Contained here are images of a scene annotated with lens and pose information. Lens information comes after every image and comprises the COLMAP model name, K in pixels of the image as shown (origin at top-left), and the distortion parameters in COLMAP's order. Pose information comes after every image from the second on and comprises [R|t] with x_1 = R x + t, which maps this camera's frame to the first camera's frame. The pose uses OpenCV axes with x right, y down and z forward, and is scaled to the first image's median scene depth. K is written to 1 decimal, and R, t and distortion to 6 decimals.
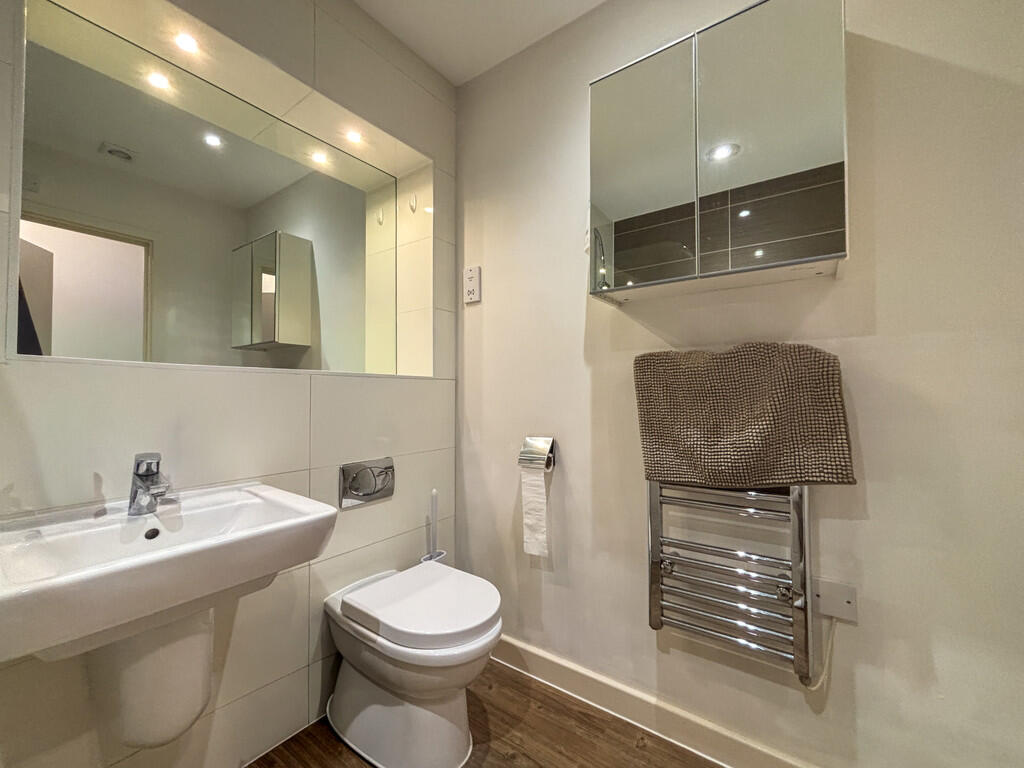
lens RADIAL K [[425.2, 0, 519.4], [0, 425.2, 384.8], [0, 0, 1]] dist [0.000639, -0.000177]
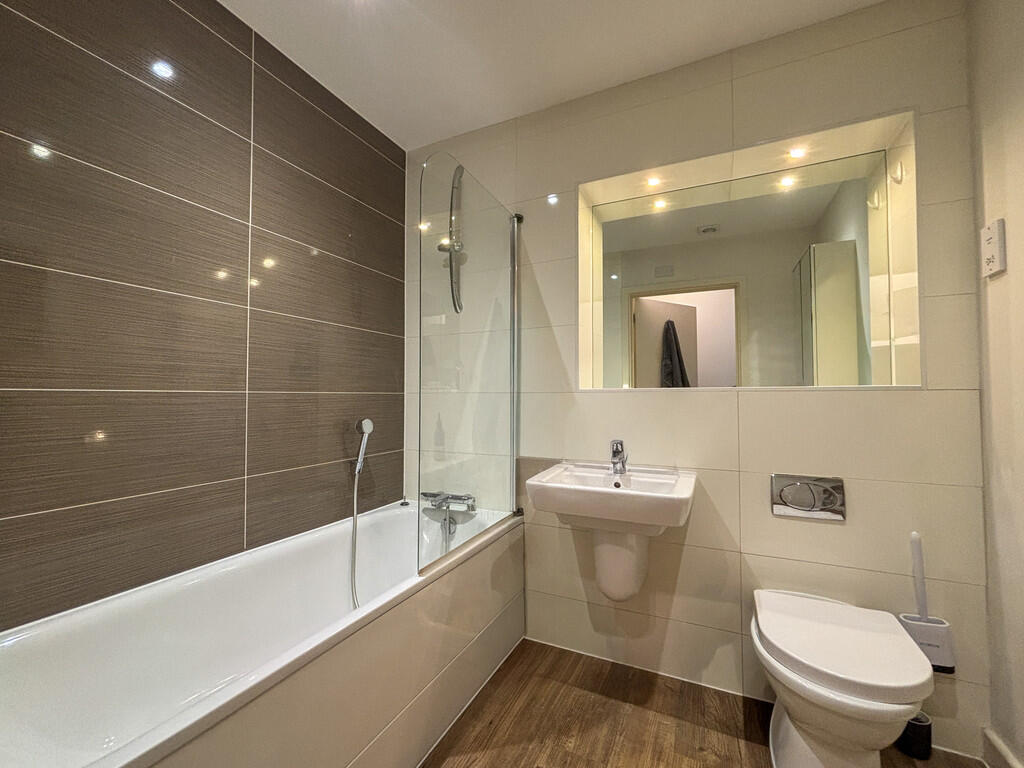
lens RADIAL K [[425.2, 0, 513.6], [0, 425.2, 377.1], [0, 0, 1]] dist [0.000639, -0.000177]
pose [[0.195313, -0.043743, -0.979765, 0.401271], [0.019893, 0.998976, -0.040635, -0.018376], [0.980539, -0.011554, 0.195983, 0.115997]]
